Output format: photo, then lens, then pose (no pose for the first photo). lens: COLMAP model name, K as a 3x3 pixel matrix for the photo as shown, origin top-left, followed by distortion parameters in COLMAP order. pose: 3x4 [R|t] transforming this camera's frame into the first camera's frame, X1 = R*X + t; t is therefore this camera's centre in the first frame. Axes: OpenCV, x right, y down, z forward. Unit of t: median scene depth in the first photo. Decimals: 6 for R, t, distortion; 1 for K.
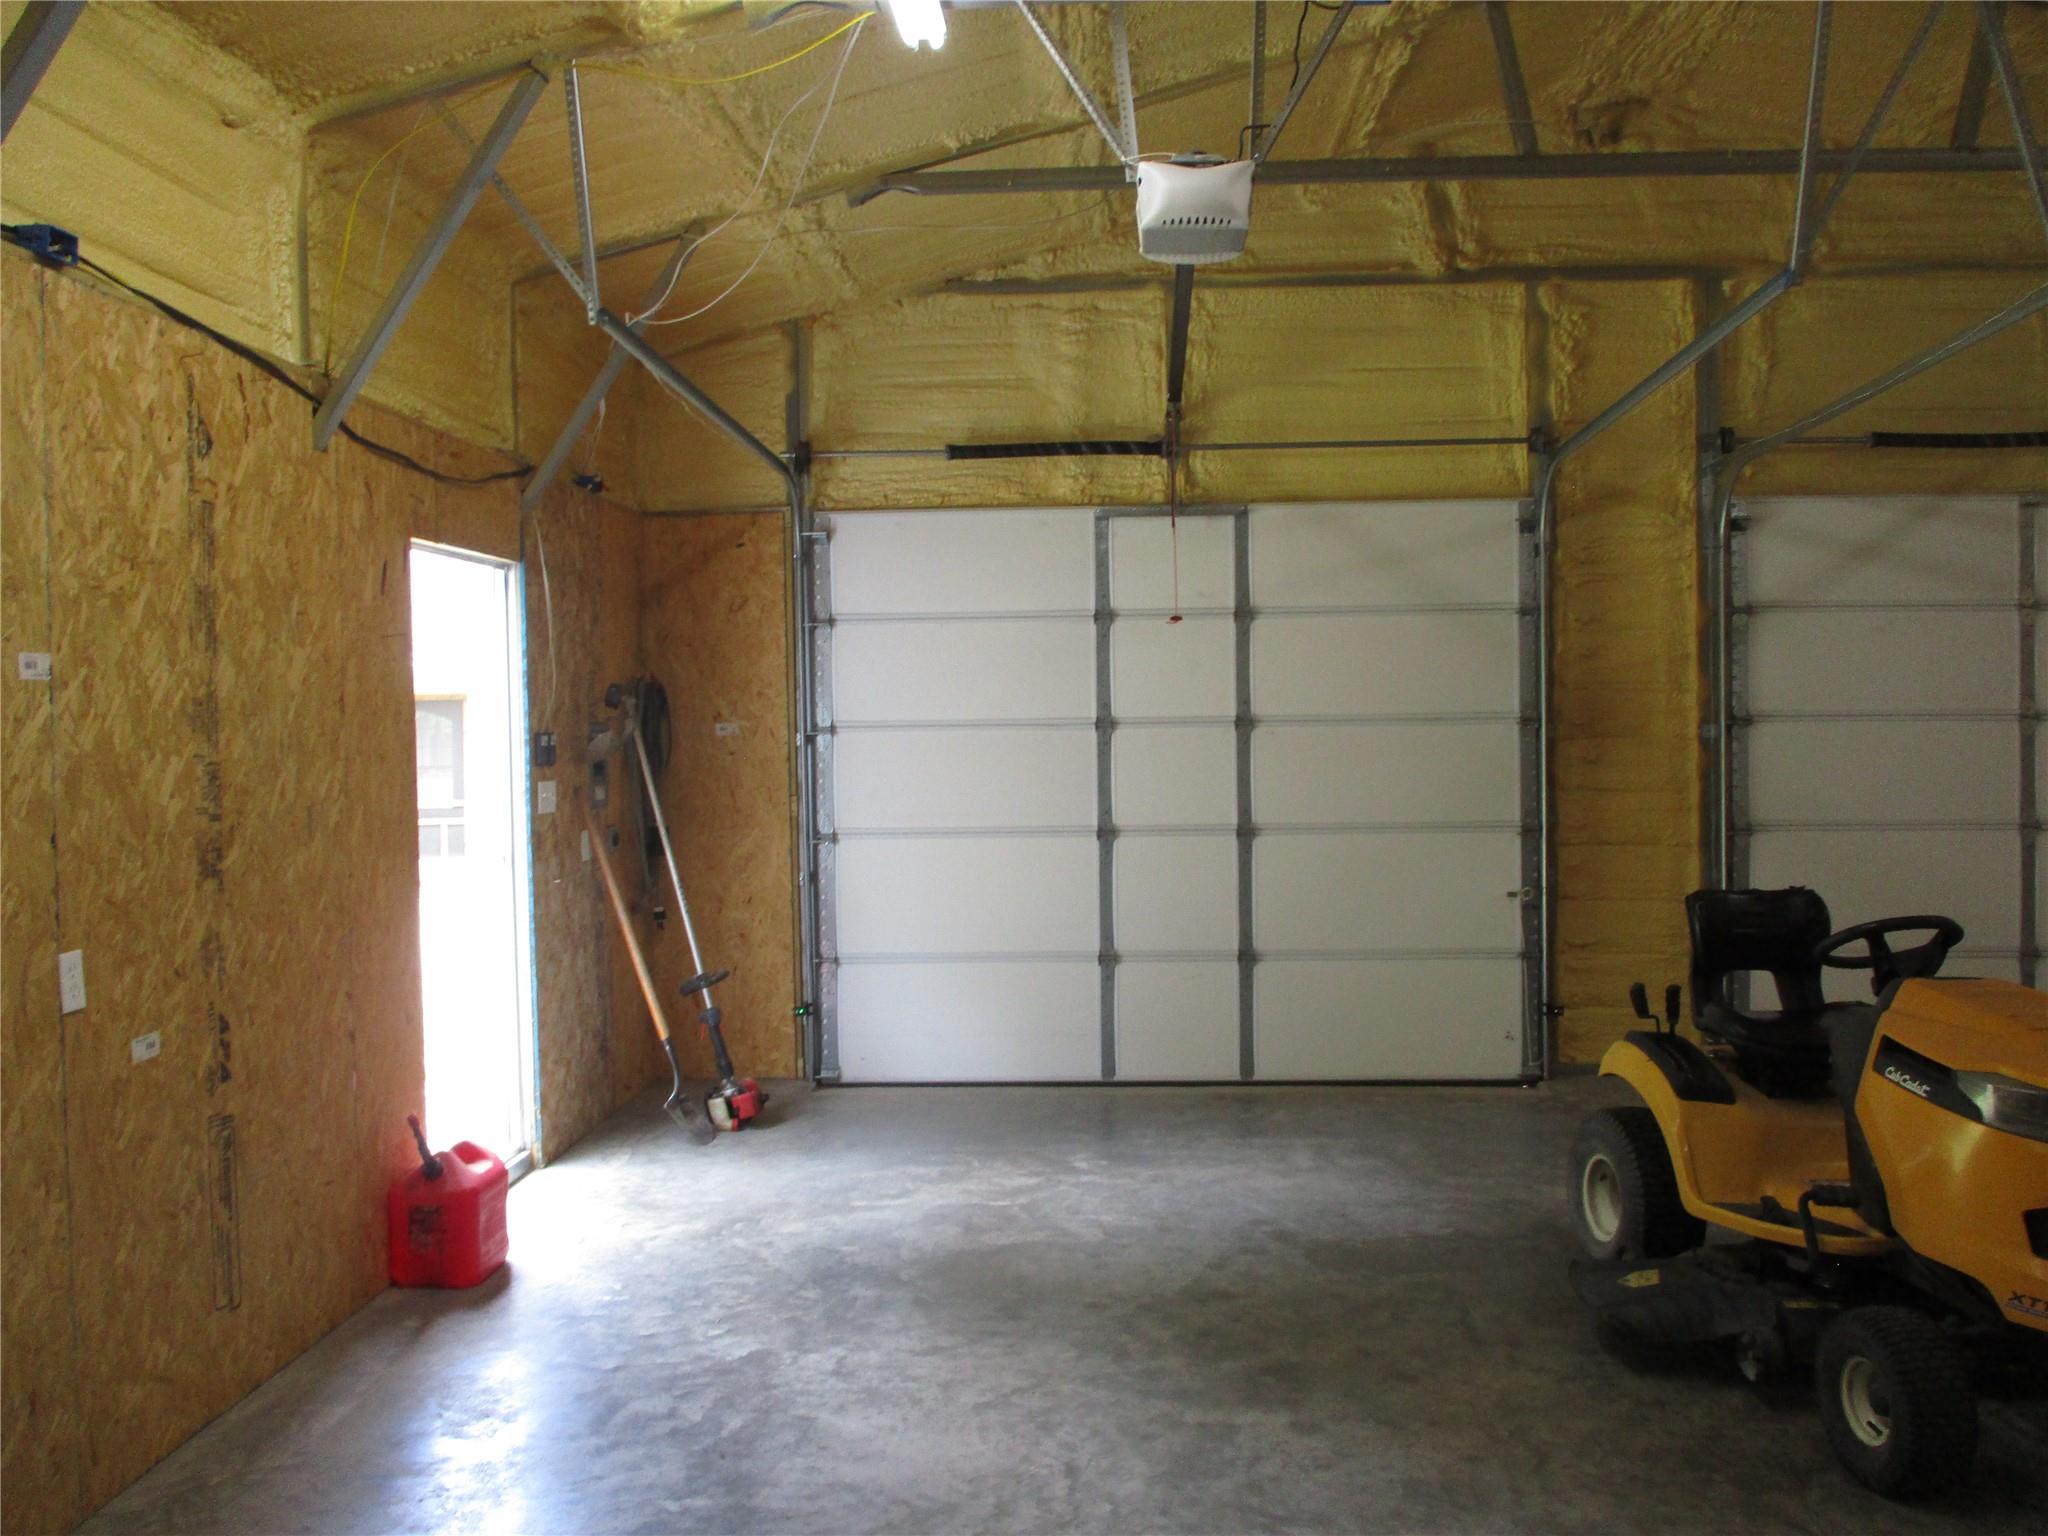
lens RADIAL K [[1677.5, 0, 1024.0], [0, 1677.5, 768.0], [0, 0, 1]] dist [-0.060242, 0.042077]
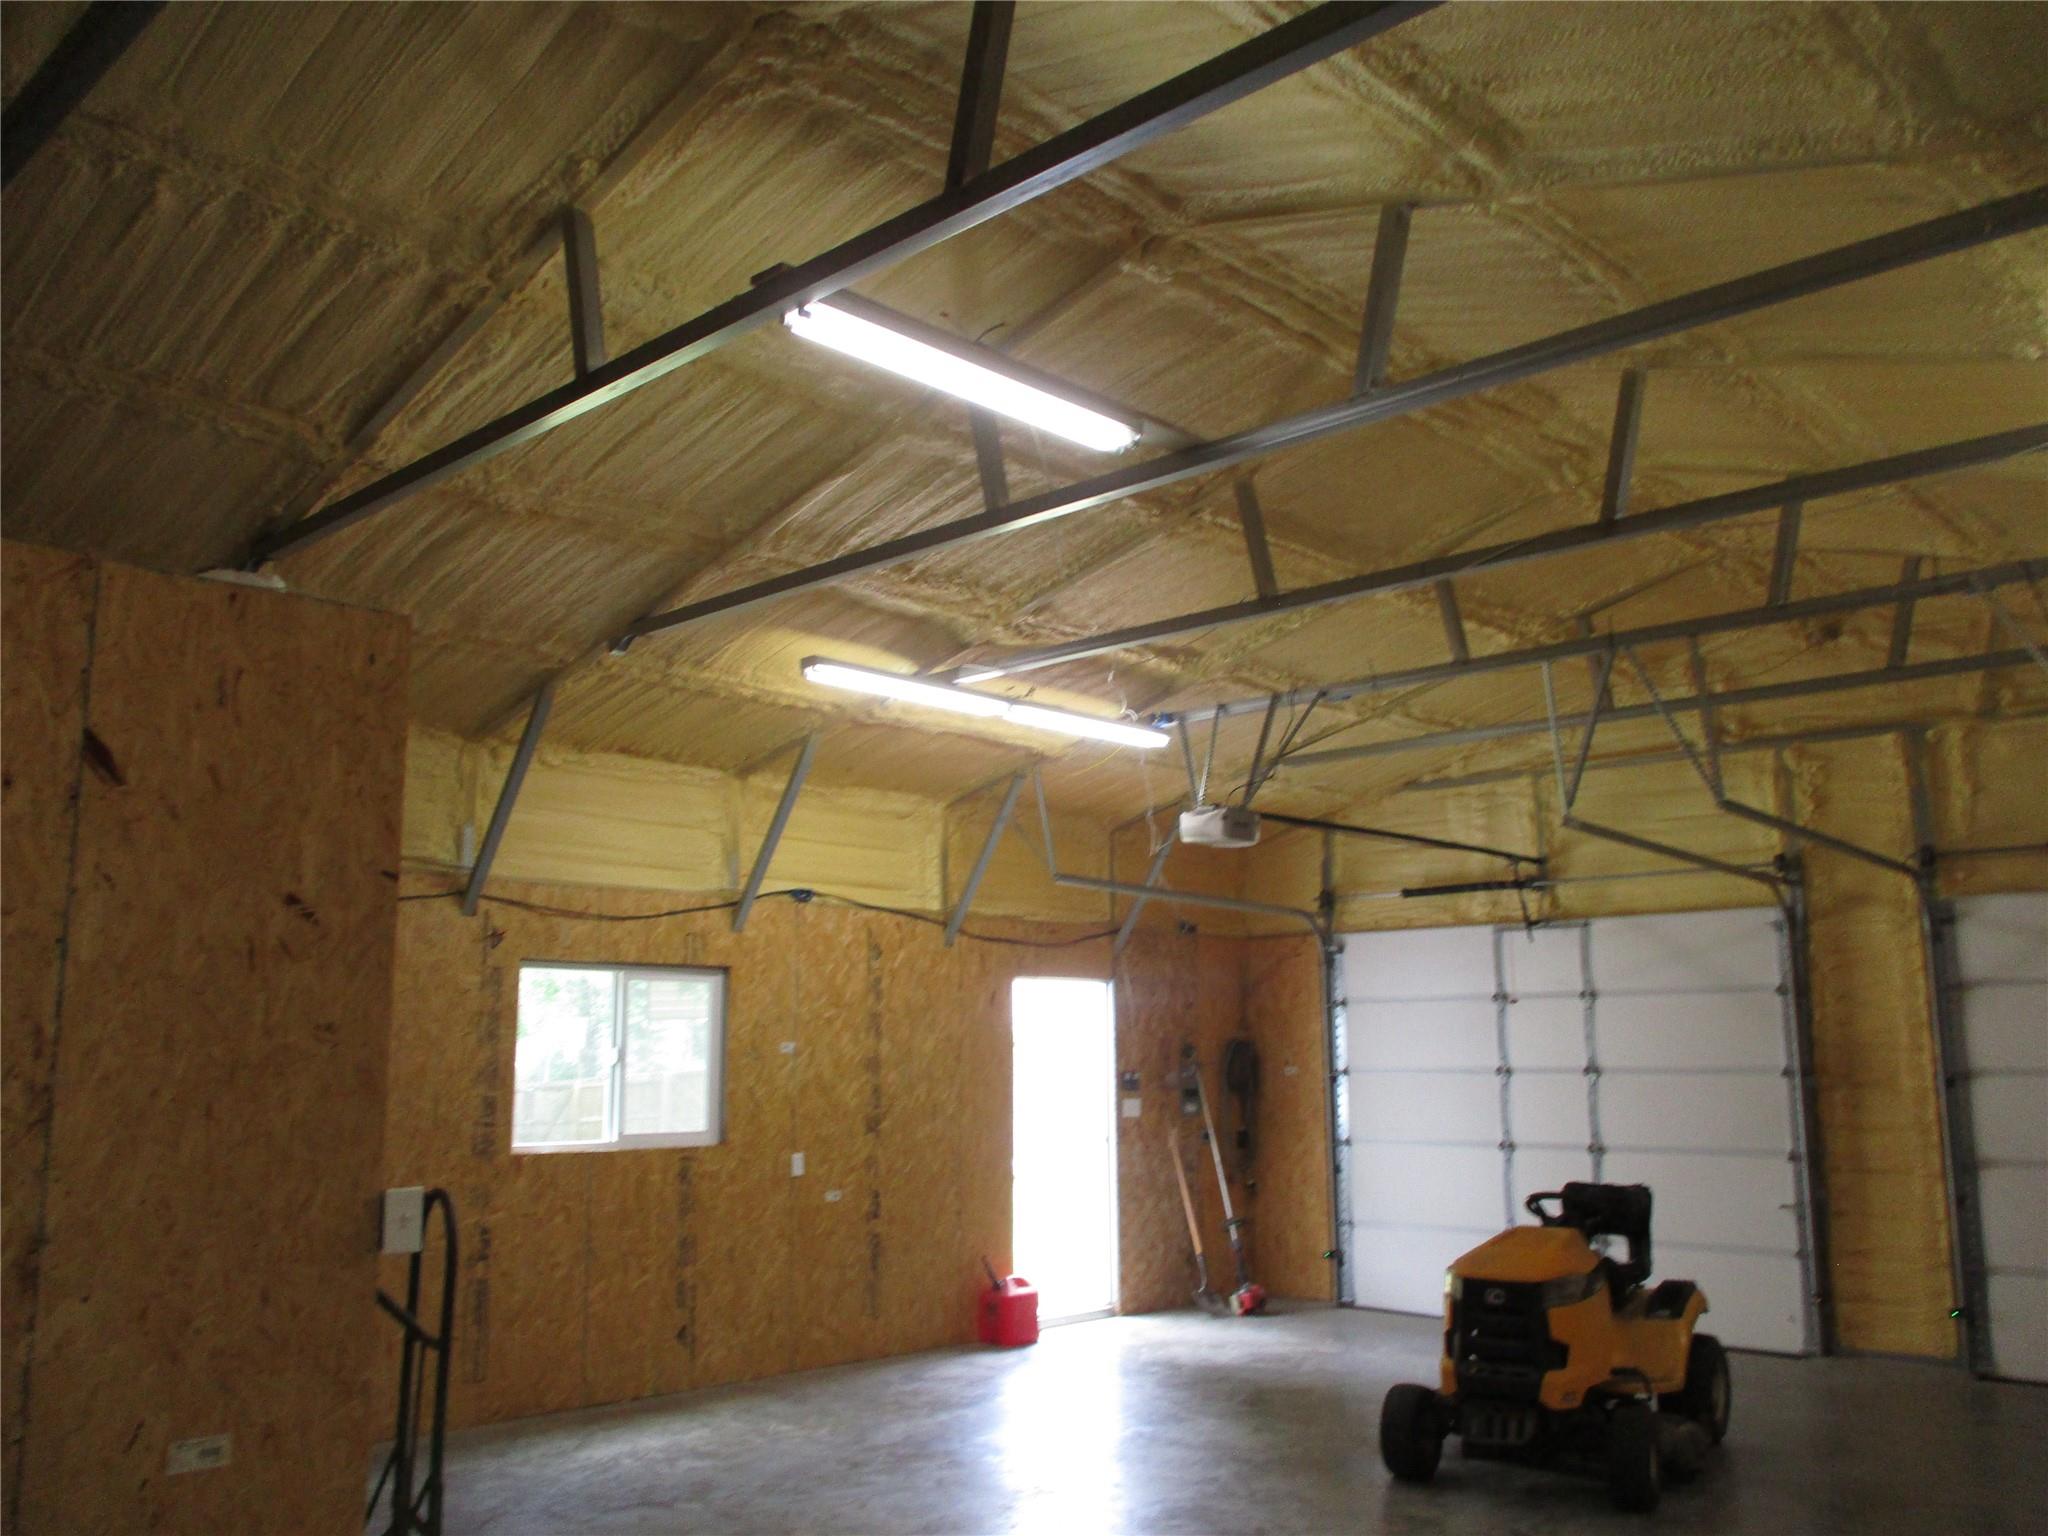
lens RADIAL K [[1677.5, 0, 1024.0], [0, 1677.5, 768.0], [0, 0, 1]] dist [-0.060242, 0.042077]
pose [[0.758353, -0.097214, -0.644555, 0.739989], [-0.027773, 0.983100, -0.180950, -0.011879], [0.651253, 0.155125, 0.742837, -0.431142]]
